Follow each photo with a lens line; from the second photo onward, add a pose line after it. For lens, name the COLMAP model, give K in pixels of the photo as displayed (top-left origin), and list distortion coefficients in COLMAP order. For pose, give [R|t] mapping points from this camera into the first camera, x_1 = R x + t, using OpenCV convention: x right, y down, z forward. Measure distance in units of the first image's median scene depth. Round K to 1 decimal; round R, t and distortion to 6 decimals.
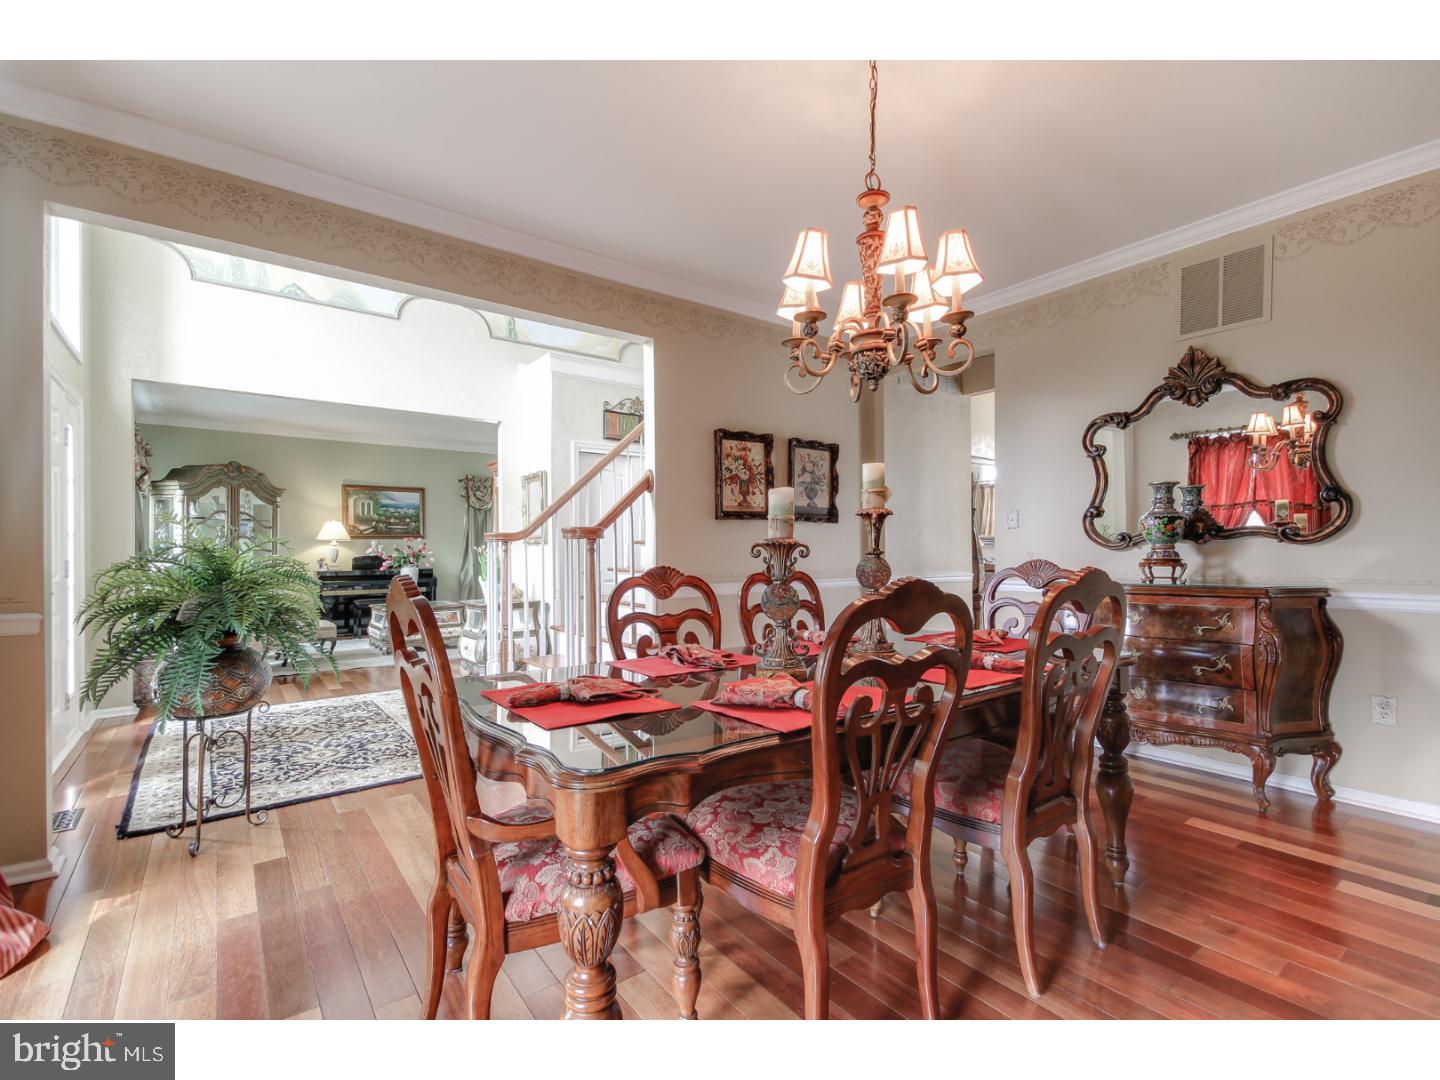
lens RADIAL K [[666.6, 0, 726.1], [0, 666.6, 547.5], [0, 0, 1]] dist [0.018555, 0.000079]
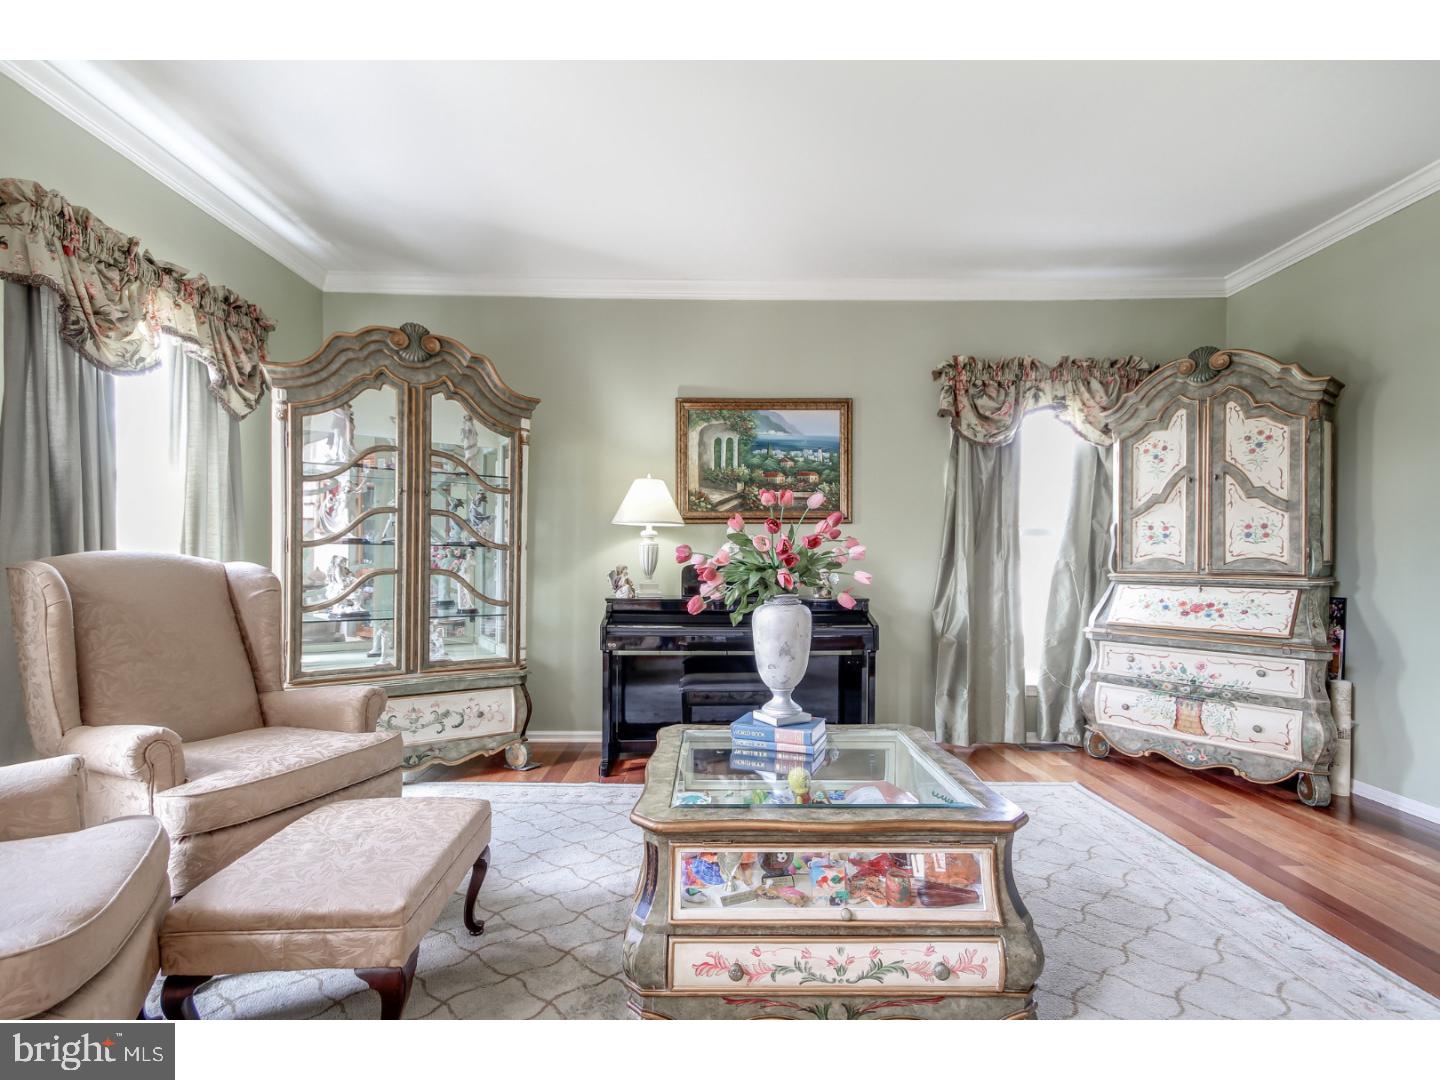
lens RADIAL K [[666.6, 0, 719.7], [0, 666.6, 555.1], [0, 0, 1]] dist [0.018555, 0.000079]
pose [[0.799426, 0.000789, -0.600763, -0.283650], [-0.007497, 0.999934, -0.008662, 0.010925], [0.600717, 0.011429, 0.799380, 0.657998]]
